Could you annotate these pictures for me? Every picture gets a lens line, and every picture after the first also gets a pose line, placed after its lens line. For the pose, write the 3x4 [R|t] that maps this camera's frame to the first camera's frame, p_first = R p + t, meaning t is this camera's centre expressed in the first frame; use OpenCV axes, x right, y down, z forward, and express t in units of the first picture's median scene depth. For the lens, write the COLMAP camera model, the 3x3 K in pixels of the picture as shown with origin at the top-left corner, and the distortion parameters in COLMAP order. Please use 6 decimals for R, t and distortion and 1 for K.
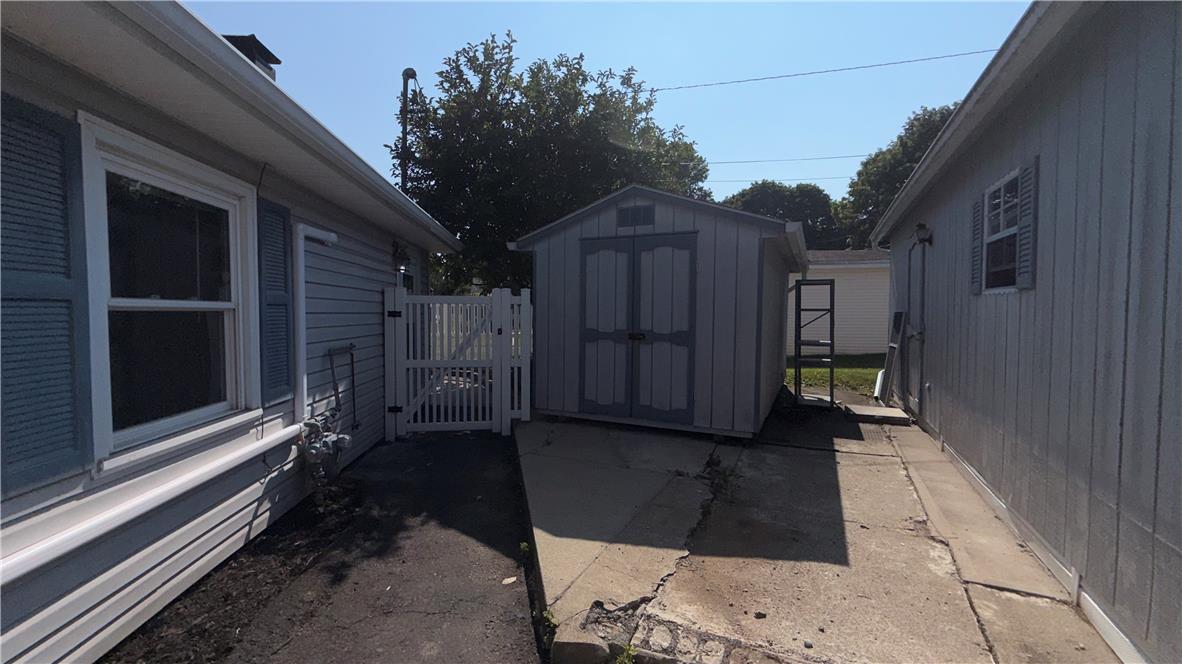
lens RADIAL K [[476.4, 0, 589.2], [0, 476.4, 329.6], [0, 0, 1]] dist [-0.001039, 0.000462]
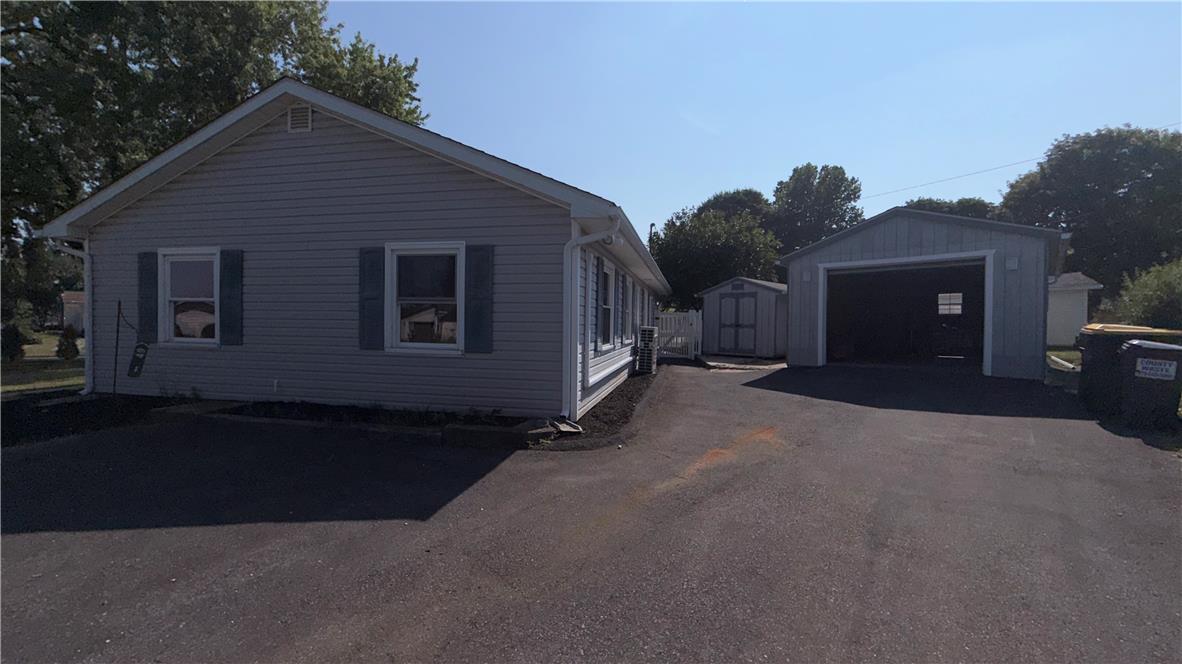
lens RADIAL K [[476.4, 0, 588.6], [0, 476.4, 328.2], [0, 0, 1]] dist [-0.001039, 0.000462]
pose [[0.949679, 0.012908, -0.312960, 0.143654], [-0.022142, 0.999417, -0.025970, 0.127323], [0.312443, 0.031593, 0.949411, -2.162061]]
